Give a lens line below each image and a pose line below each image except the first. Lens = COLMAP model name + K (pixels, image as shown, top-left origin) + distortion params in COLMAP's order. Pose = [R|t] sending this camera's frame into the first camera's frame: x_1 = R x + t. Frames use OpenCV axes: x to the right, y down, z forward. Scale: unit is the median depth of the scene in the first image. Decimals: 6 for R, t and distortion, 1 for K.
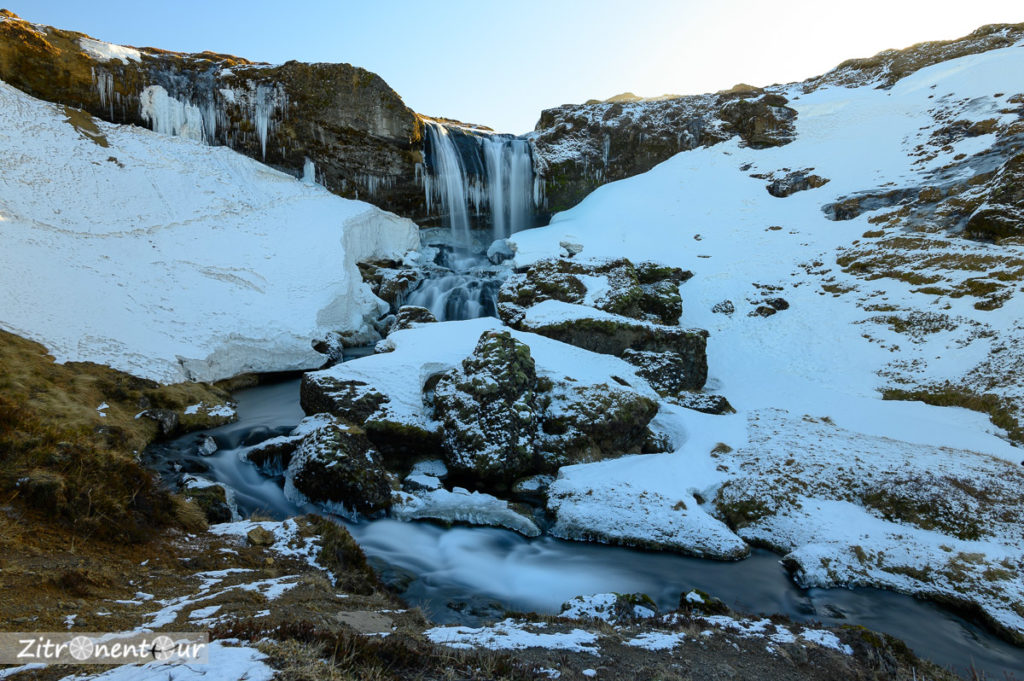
lens RADIAL K [[682.9, 0, 512.0], [0, 682.9, 340.5], [0, 0, 1]] dist [-0.009608, 0.012325]
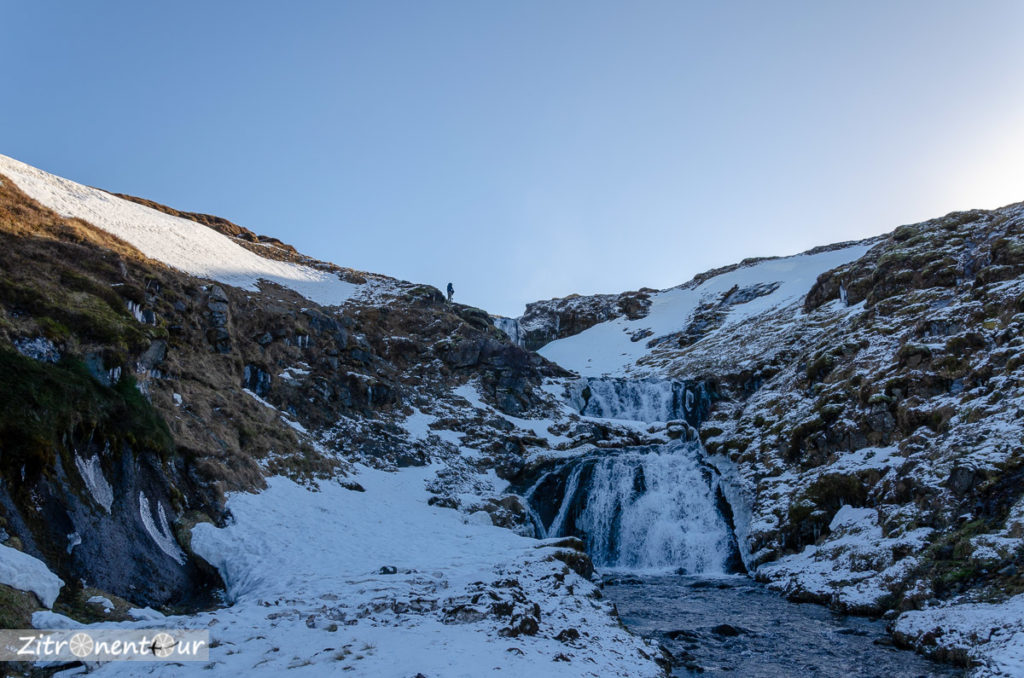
lens RADIAL K [[682.9, 0, 512.0], [0, 682.9, 339.0], [0, 0, 1]] dist [-0.009608, 0.012325]
pose [[0.998891, -0.015670, -0.044399, 0.096245], [0.002771, 0.960925, -0.276795, 0.260266], [0.047001, 0.276365, 0.959903, -0.732547]]
